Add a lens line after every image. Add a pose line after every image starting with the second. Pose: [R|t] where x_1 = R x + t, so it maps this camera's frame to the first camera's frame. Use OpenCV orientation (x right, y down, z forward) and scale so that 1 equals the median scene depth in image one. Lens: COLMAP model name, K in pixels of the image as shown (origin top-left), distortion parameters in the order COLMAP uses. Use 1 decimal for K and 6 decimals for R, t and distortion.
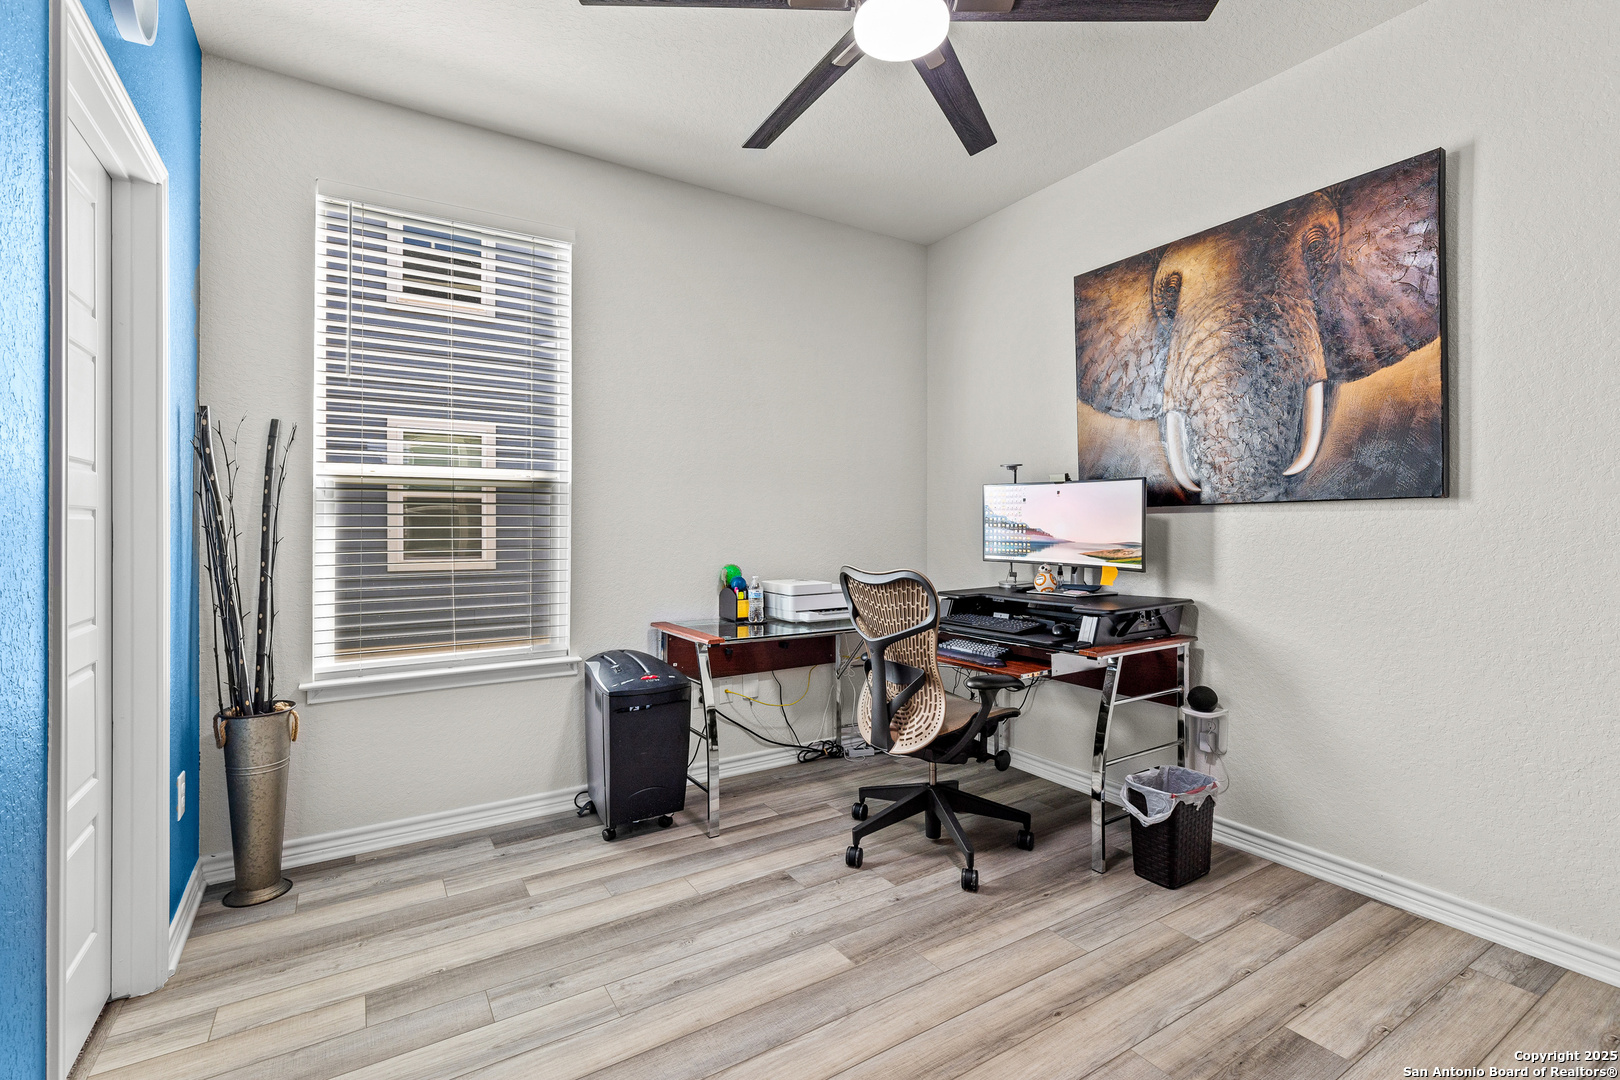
lens RADIAL K [[733.4, 0, 816.6], [0, 733.4, 528.2], [0, 0, 1]] dist [0.013494, -0.000600]
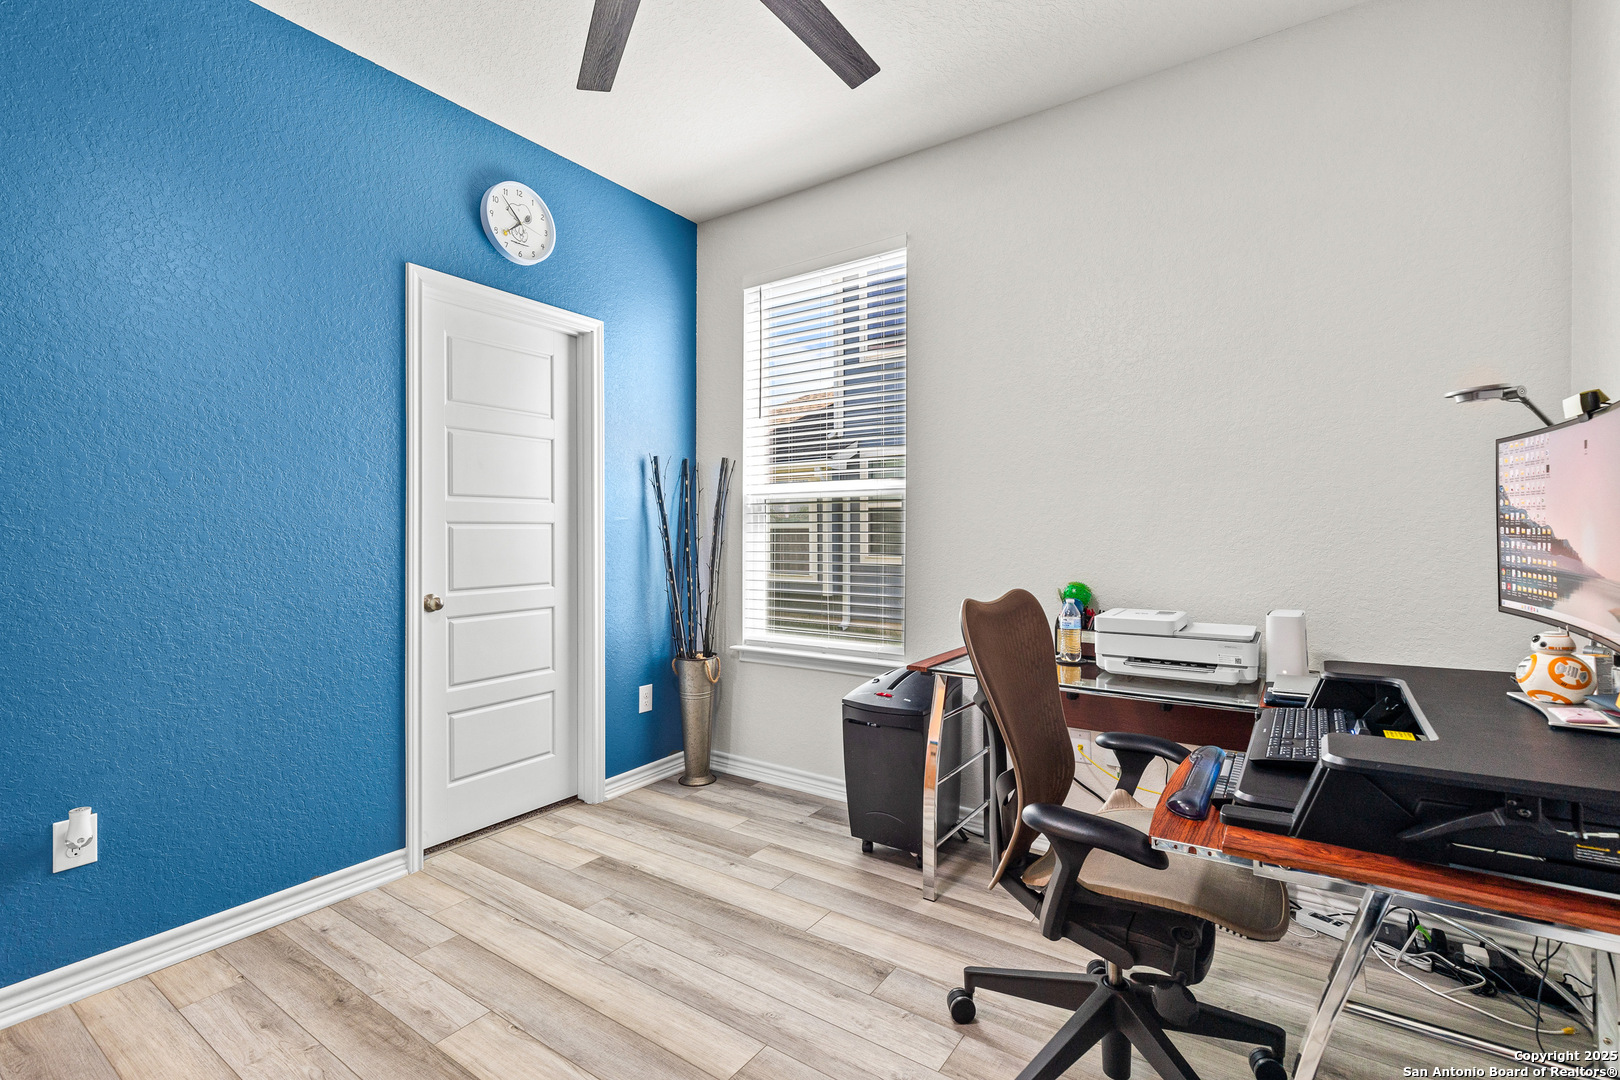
lens RADIAL K [[733.4, 0, 814.9], [0, 733.4, 539.1], [0, 0, 1]] dist [0.013494, -0.000600]
pose [[0.393453, 0.010652, -0.919283, 0.649567], [-0.001360, 0.999939, 0.011004, -0.005199], [0.919344, -0.003080, 0.393443, 0.608564]]
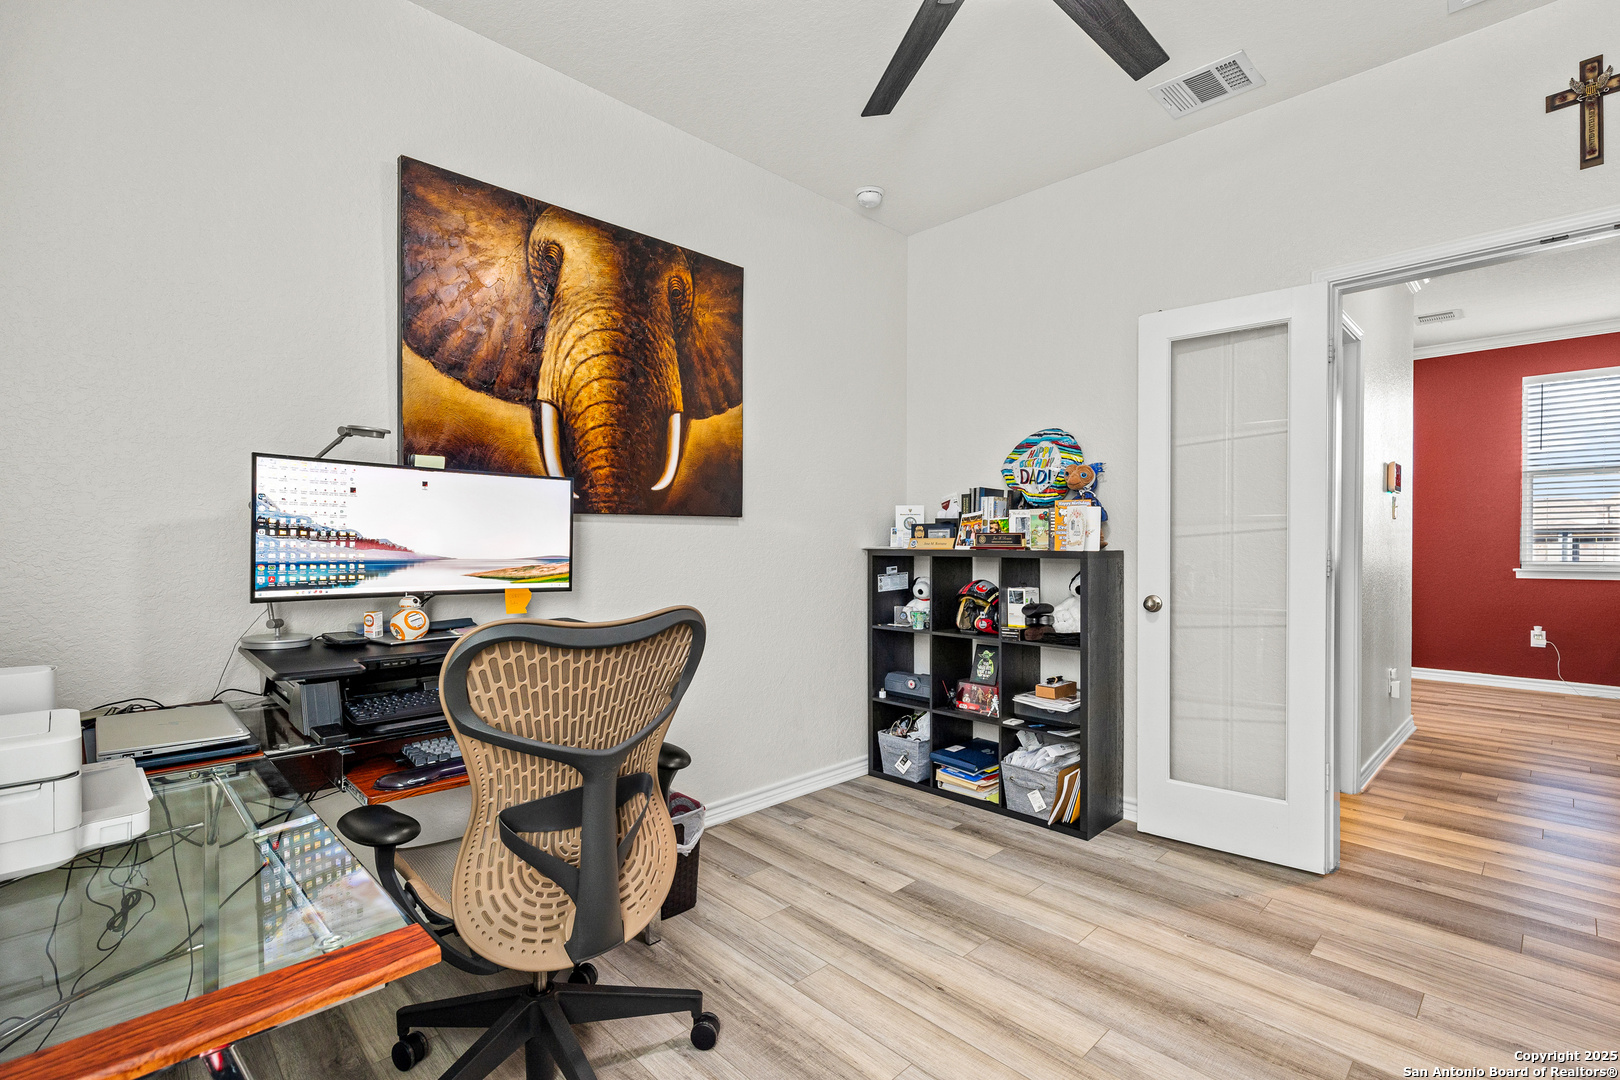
lens RADIAL K [[733.4, 0, 842.3], [0, 733.4, 536.5], [0, 0, 1]] dist [0.013494, -0.000600]
pose [[-0.216105, -0.010715, 0.976311, -0.495750], [-0.013663, 0.999875, 0.007949, -0.015253], [-0.976275, -0.011622, -0.216224, 0.974812]]
